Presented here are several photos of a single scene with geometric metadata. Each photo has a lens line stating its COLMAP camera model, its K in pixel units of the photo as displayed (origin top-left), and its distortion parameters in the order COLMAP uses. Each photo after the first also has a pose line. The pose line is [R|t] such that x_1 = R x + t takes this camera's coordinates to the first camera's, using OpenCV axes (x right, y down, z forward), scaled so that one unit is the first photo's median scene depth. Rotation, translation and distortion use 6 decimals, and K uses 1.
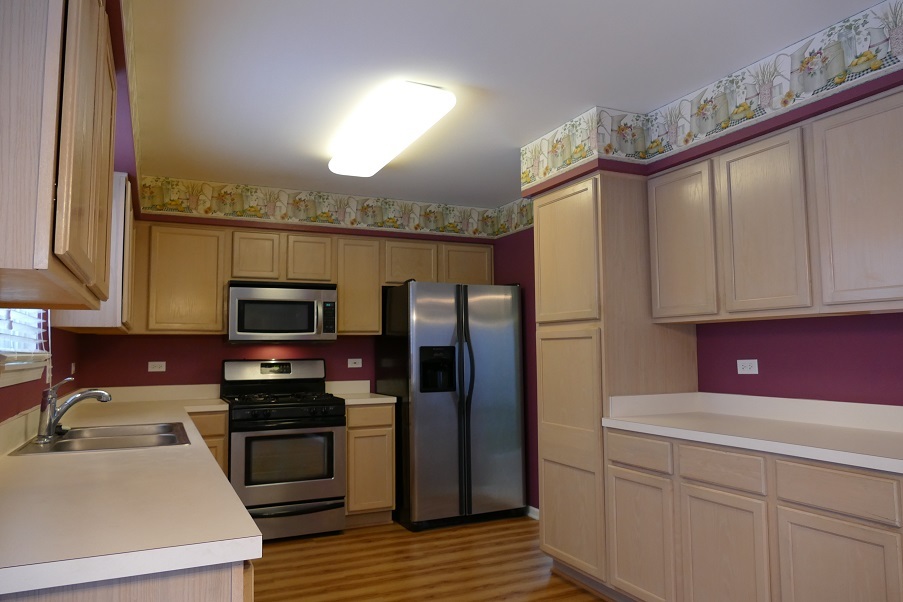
lens RADIAL K [[641.9, 0, 451.8], [0, 641.9, 301.5], [0, 0, 1]] dist [-0.028764, 0.000663]
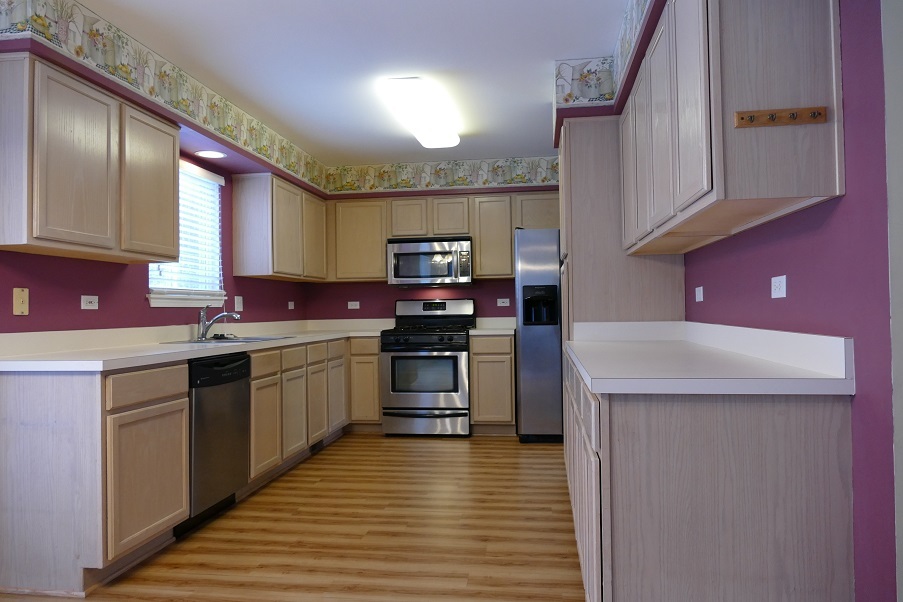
lens RADIAL K [[641.9, 0, 450.4], [0, 641.9, 297.0], [0, 0, 1]] dist [-0.028764, 0.000663]
pose [[0.836534, -0.013950, -0.547737, 0.477173], [0.049475, 0.997515, 0.050156, 0.026332], [0.545677, -0.069056, 0.835146, -0.035159]]
